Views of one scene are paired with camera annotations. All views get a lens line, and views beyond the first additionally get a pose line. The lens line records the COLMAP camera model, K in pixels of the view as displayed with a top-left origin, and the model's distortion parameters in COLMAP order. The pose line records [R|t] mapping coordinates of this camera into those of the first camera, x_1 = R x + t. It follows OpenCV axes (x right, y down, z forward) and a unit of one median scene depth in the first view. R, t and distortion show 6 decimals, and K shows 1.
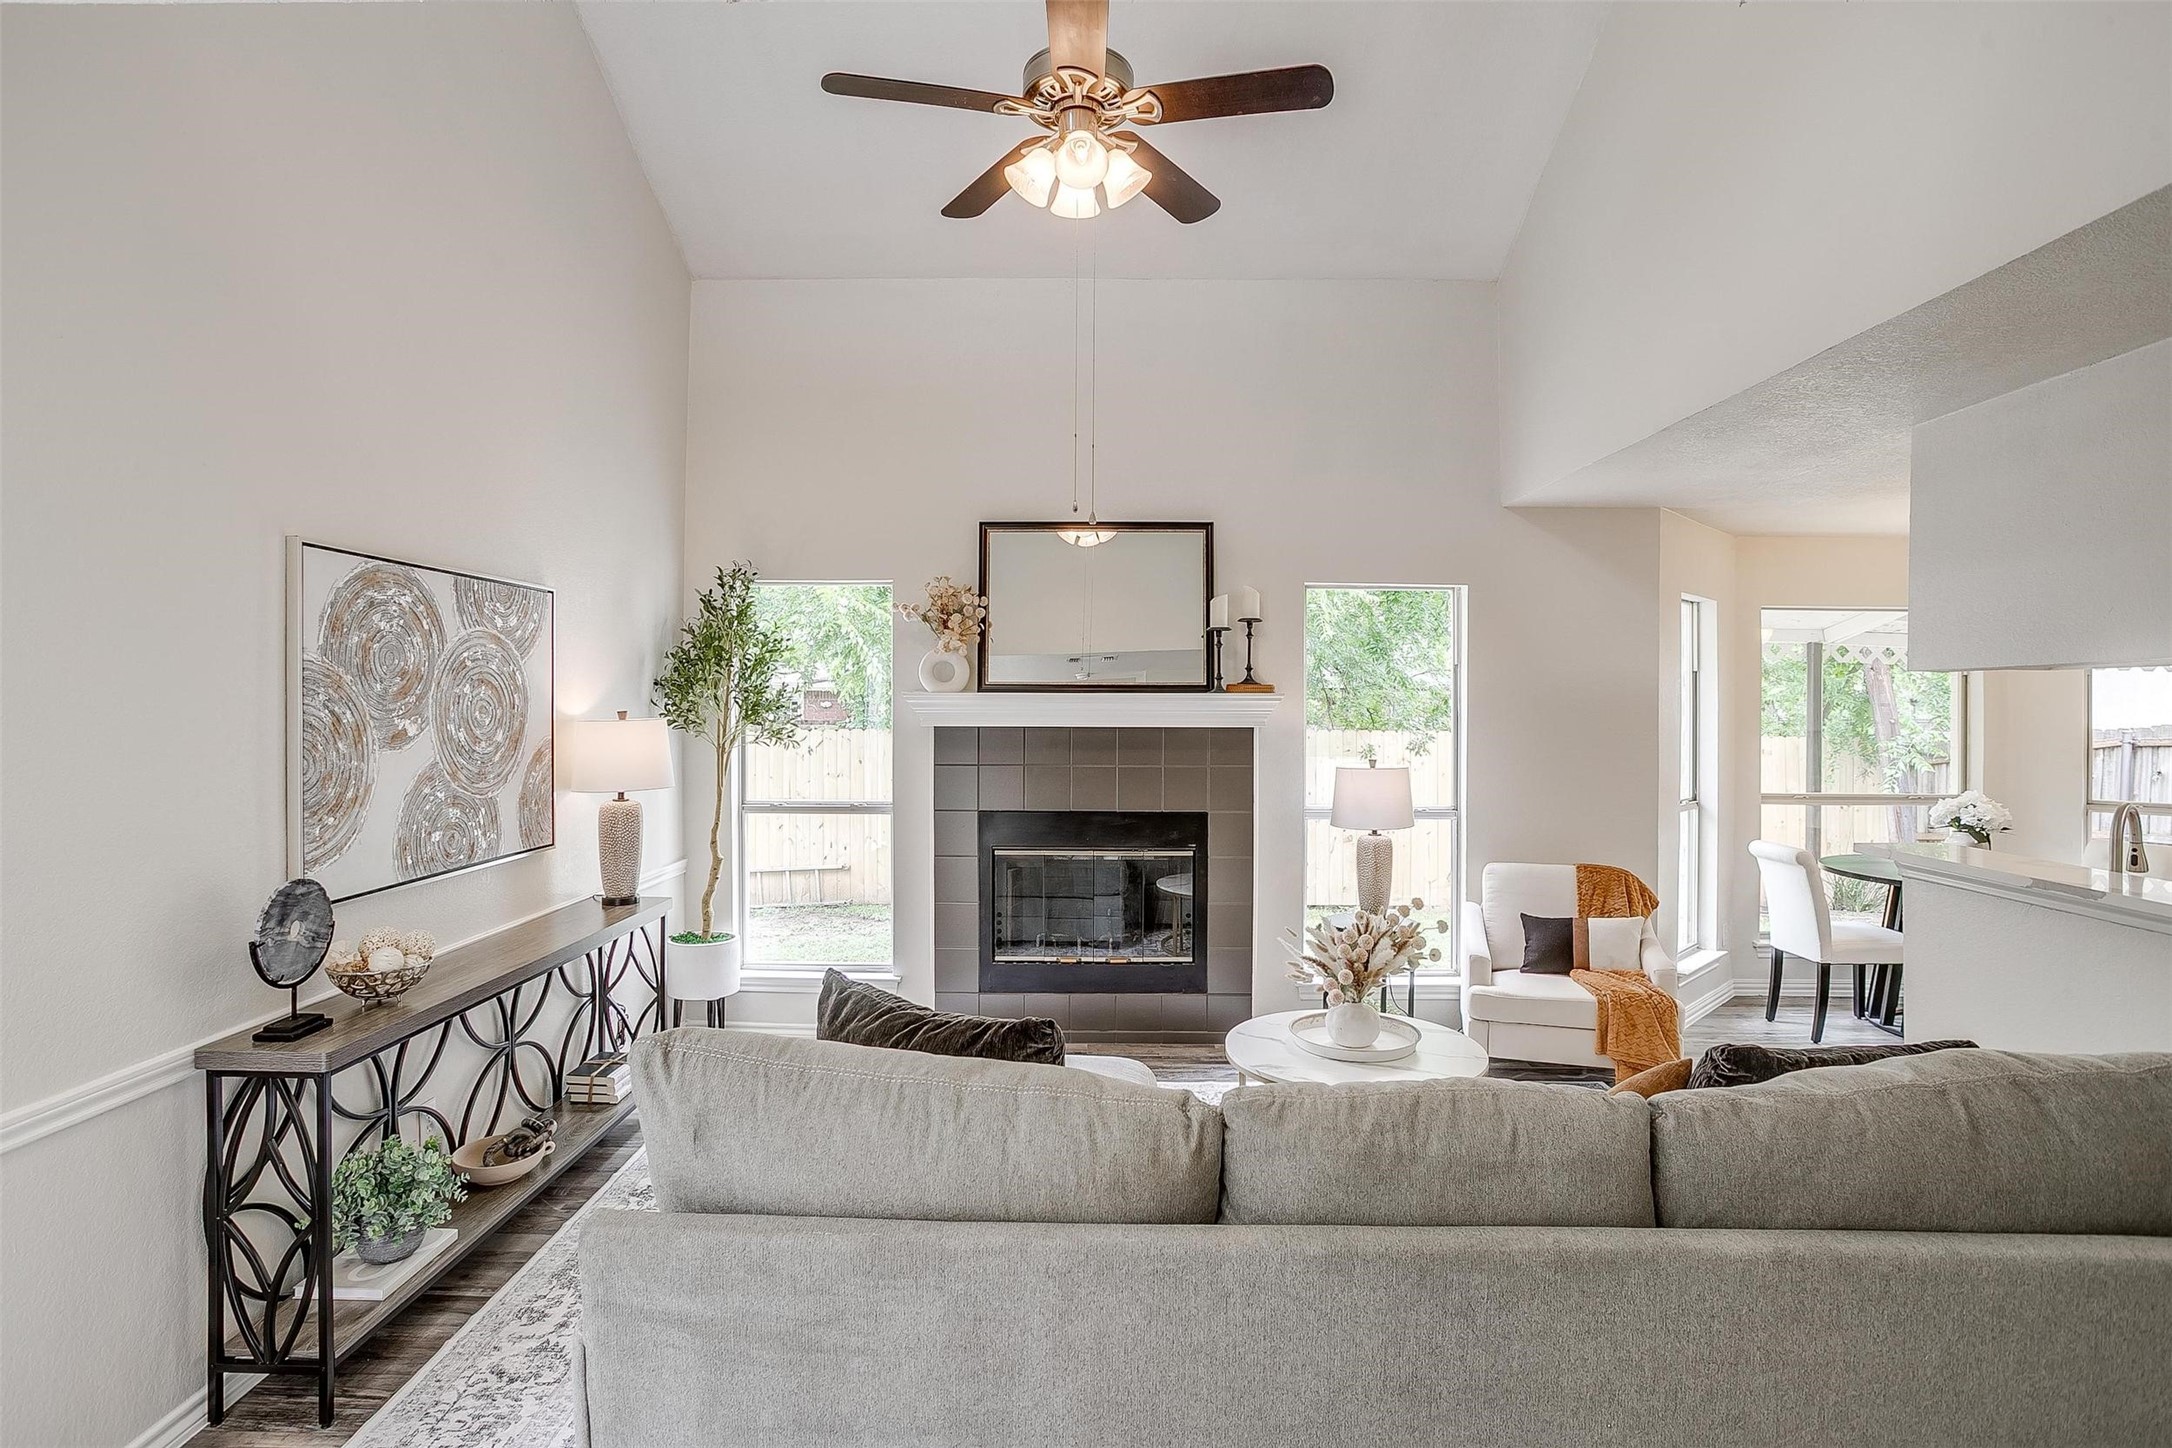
lens RADIAL K [[1052.2, 0, 1094.9], [0, 1052.2, 686.1], [0, 0, 1]] dist [-0.046744, 0.000104]
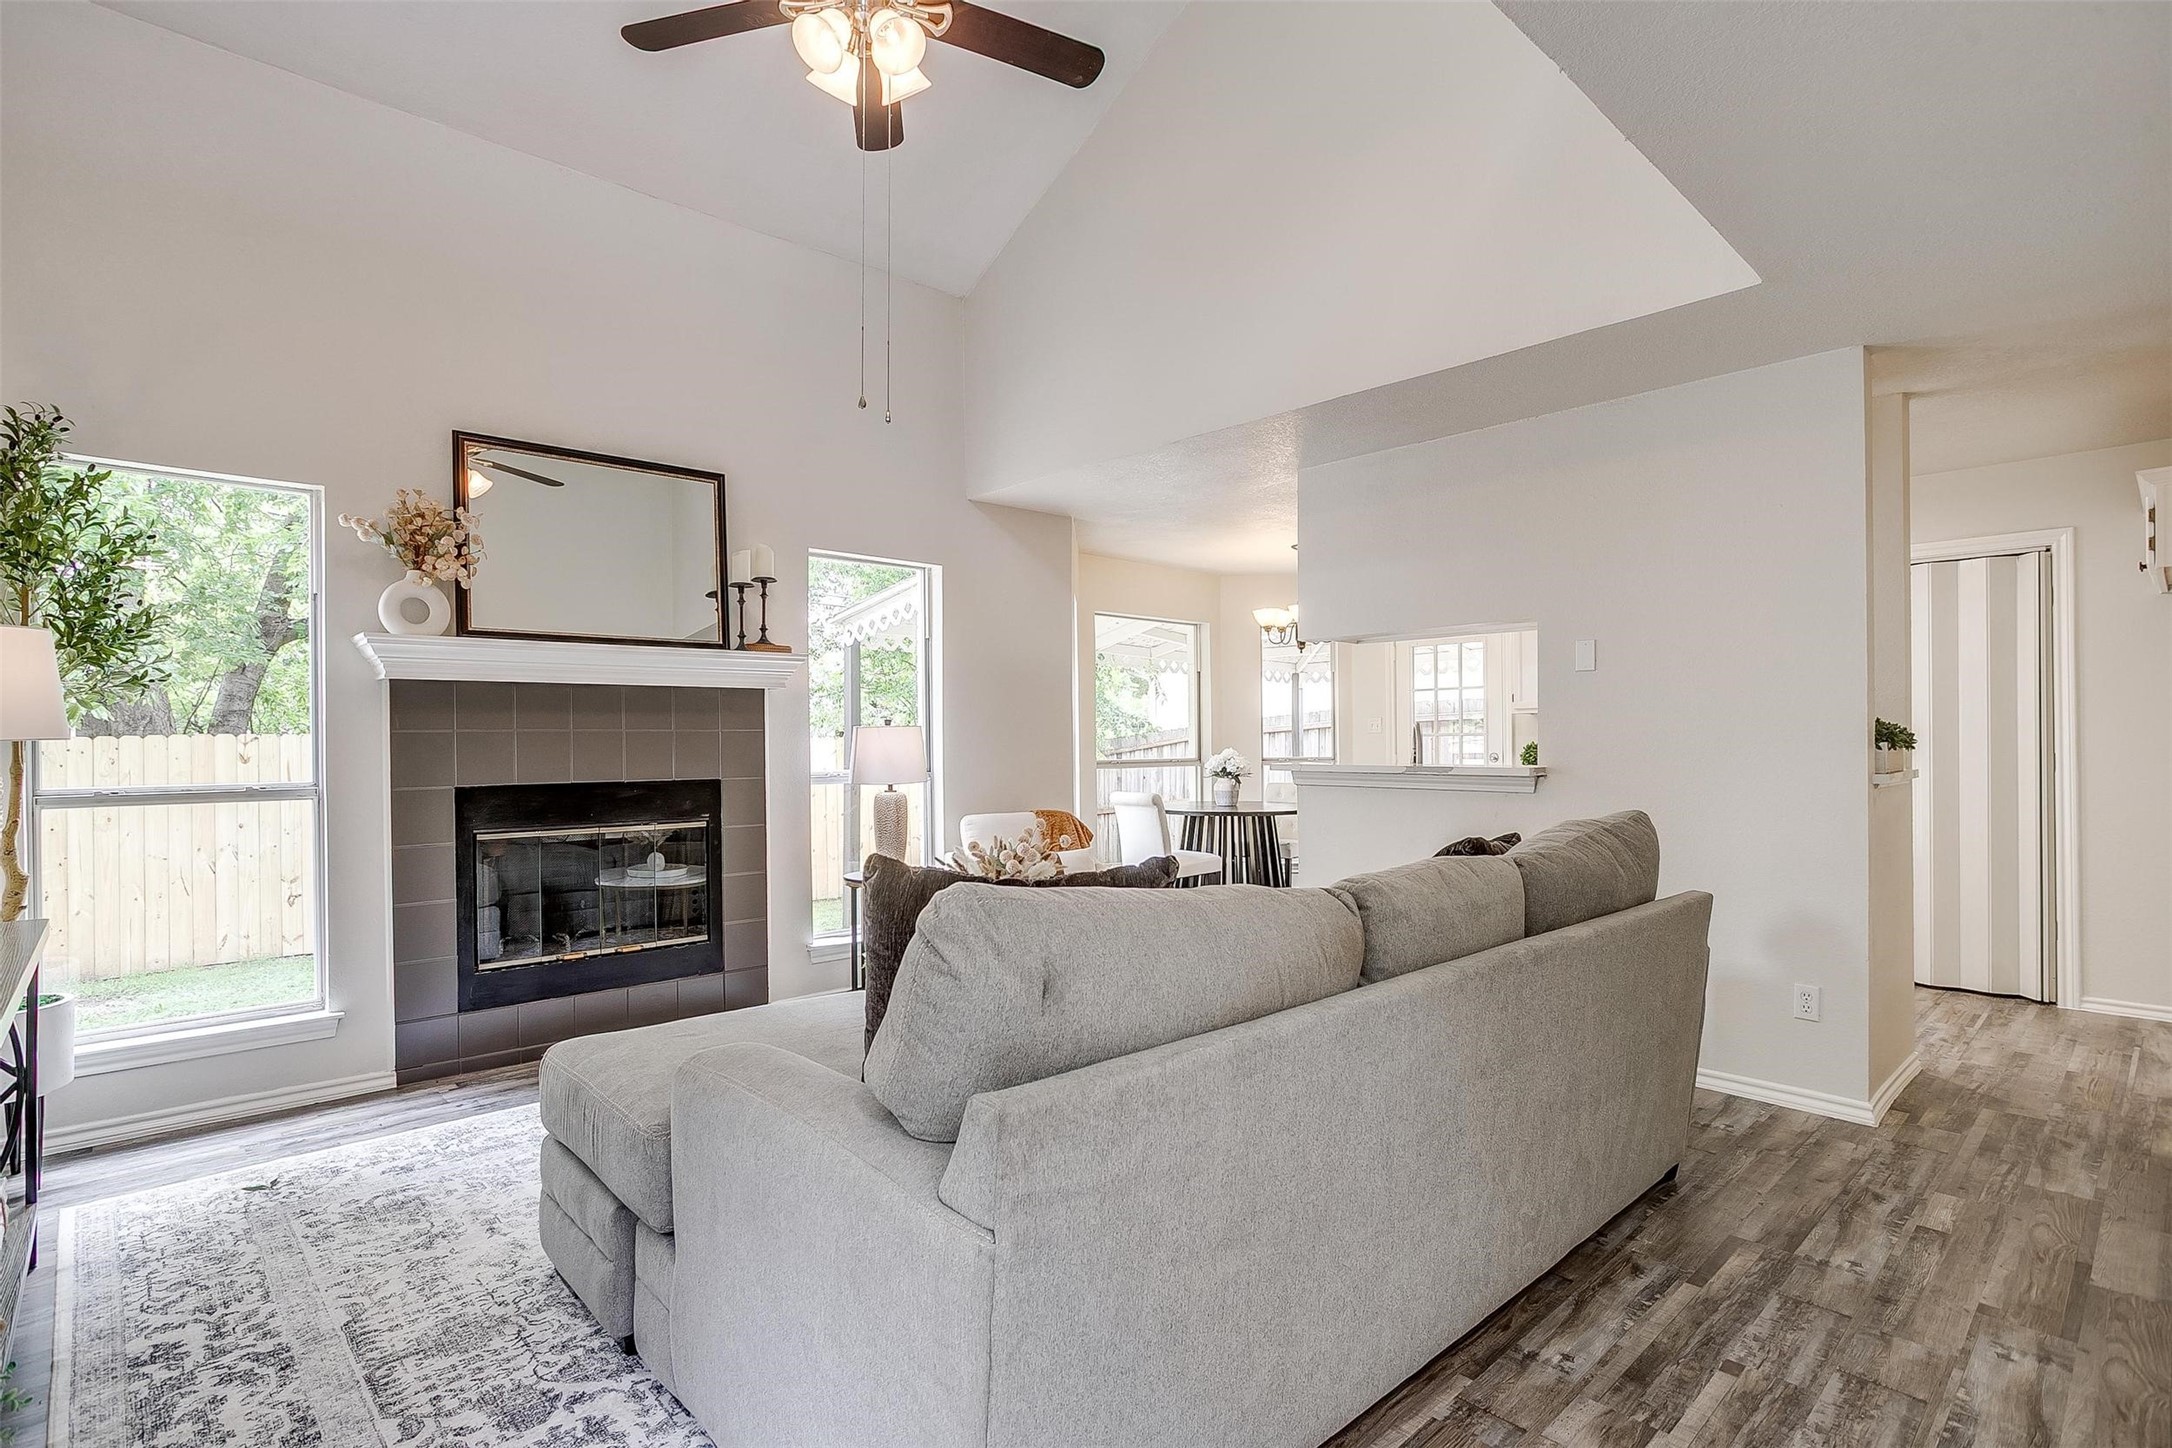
lens RADIAL K [[1042.6, 0, 1039.7], [0, 1042.6, 721.4], [0, 0, 1]] dist [-0.066753, 0.044934]
pose [[0.746974, 0.000786, 0.664852, -0.403546], [-0.002531, 0.999995, 0.001661, 0.089186], [-0.664848, -0.002924, 0.746973, 0.152552]]
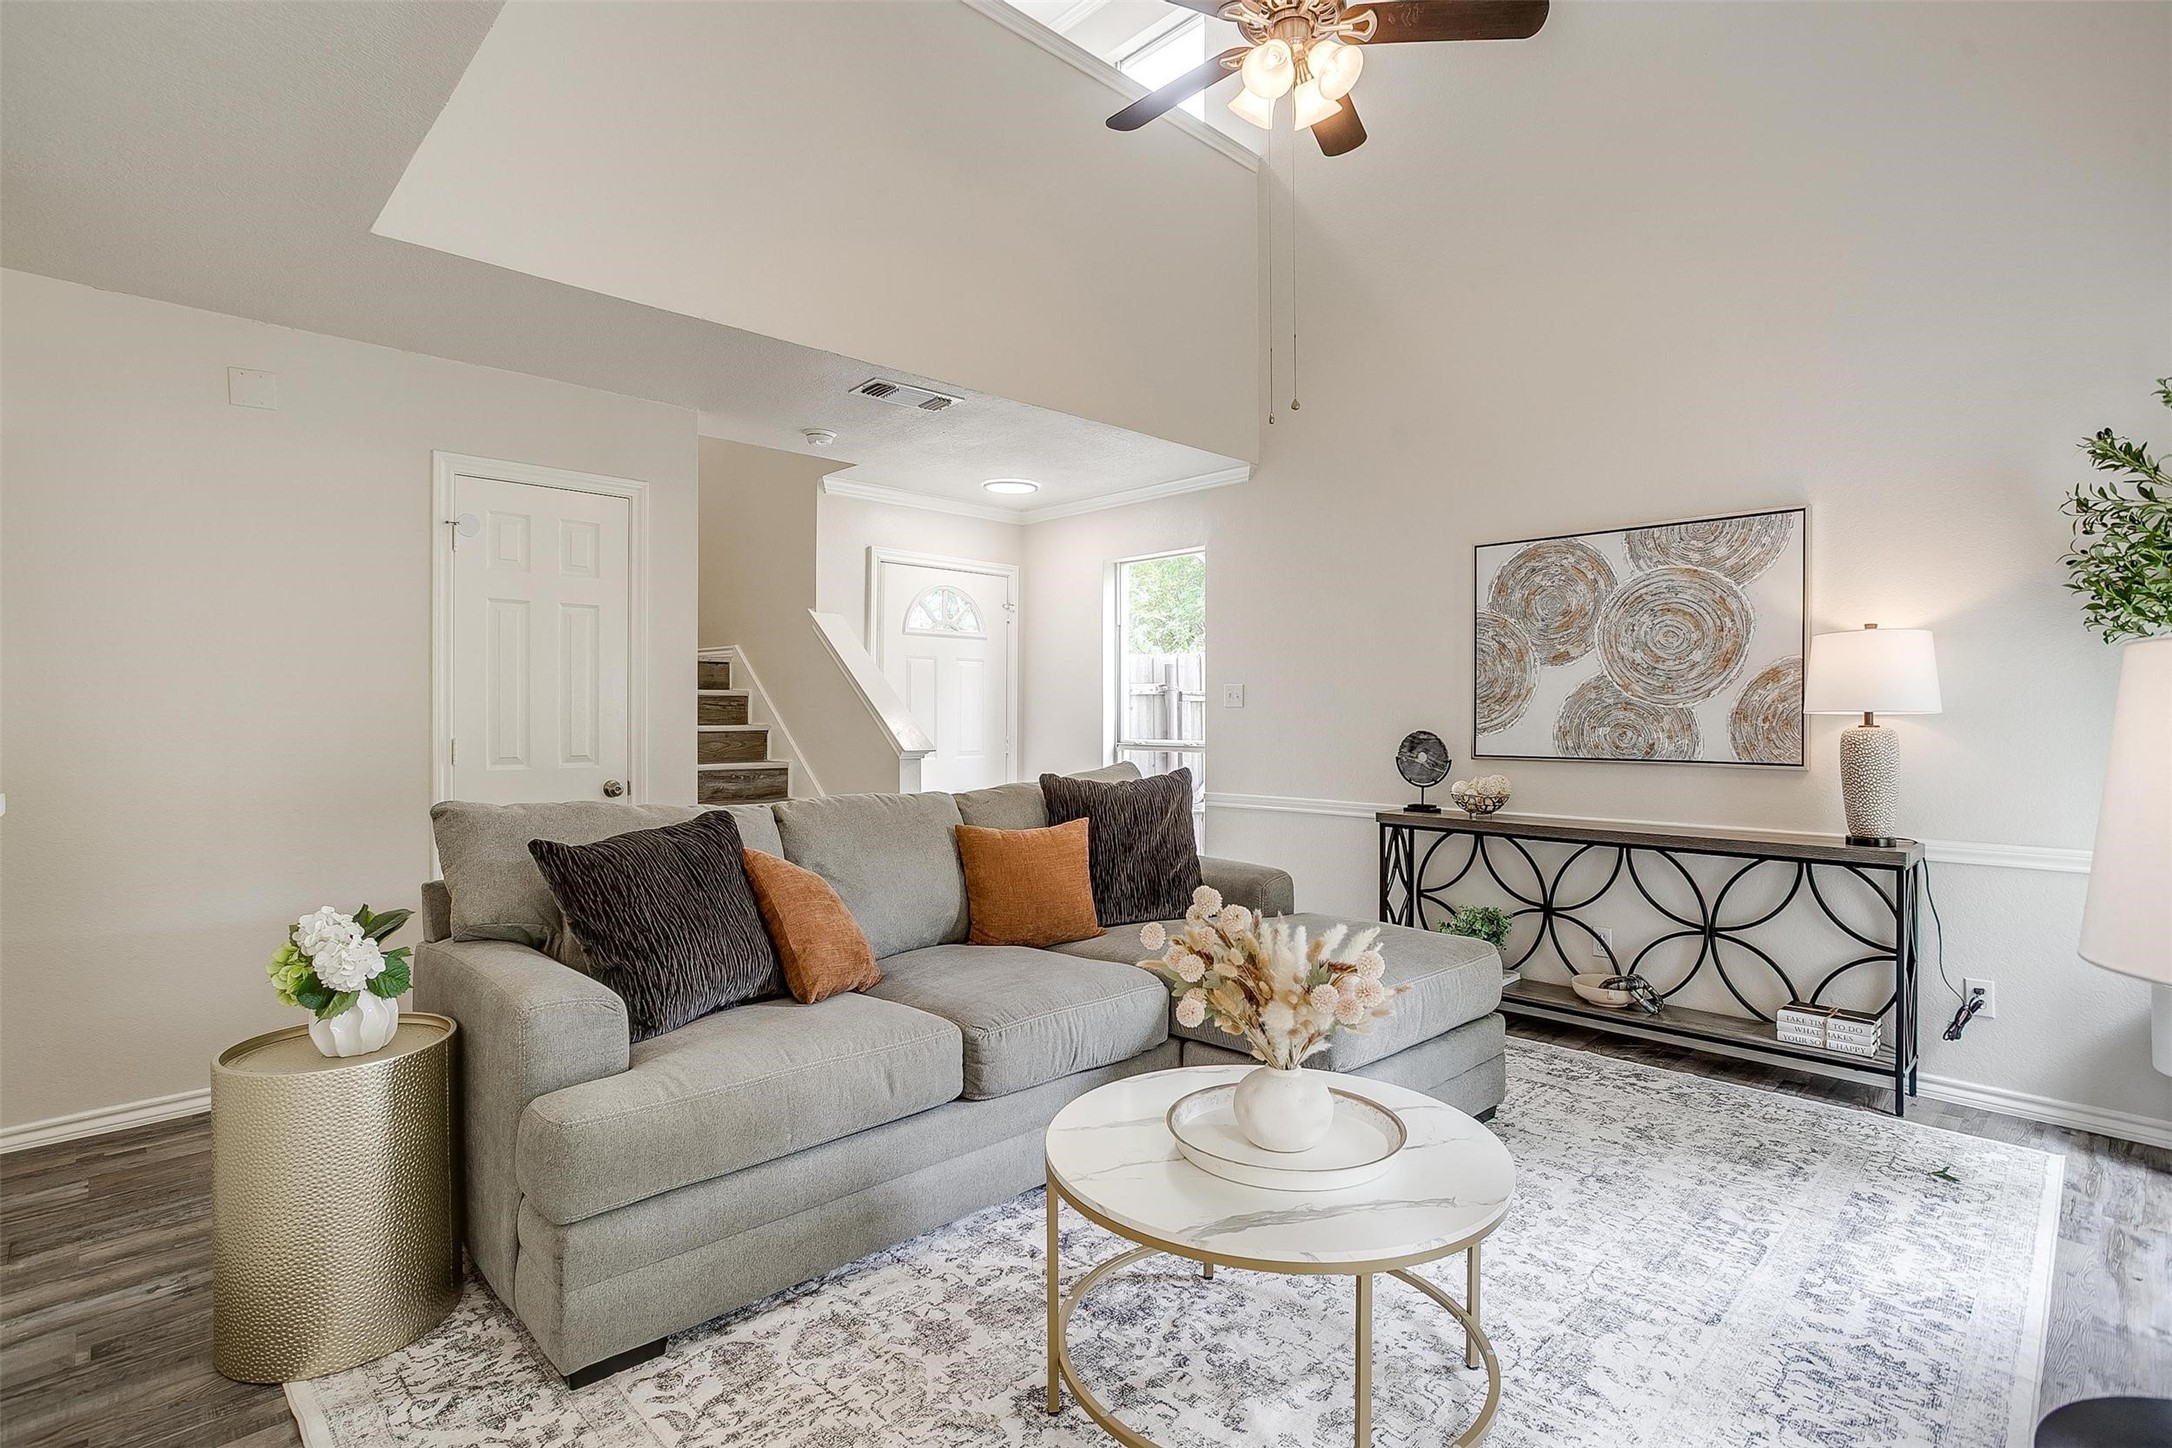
lens RADIAL K [[1042.6, 0, 1039.7], [0, 1042.6, 721.4], [0, 0, 1]] dist [-0.066753, 0.044934]
pose [[-0.732130, -0.001711, -0.681163, 0.658835], [0.002698, 0.999982, -0.005412, 0.113257], [0.681160, -0.005800, -0.732112, 1.207116]]
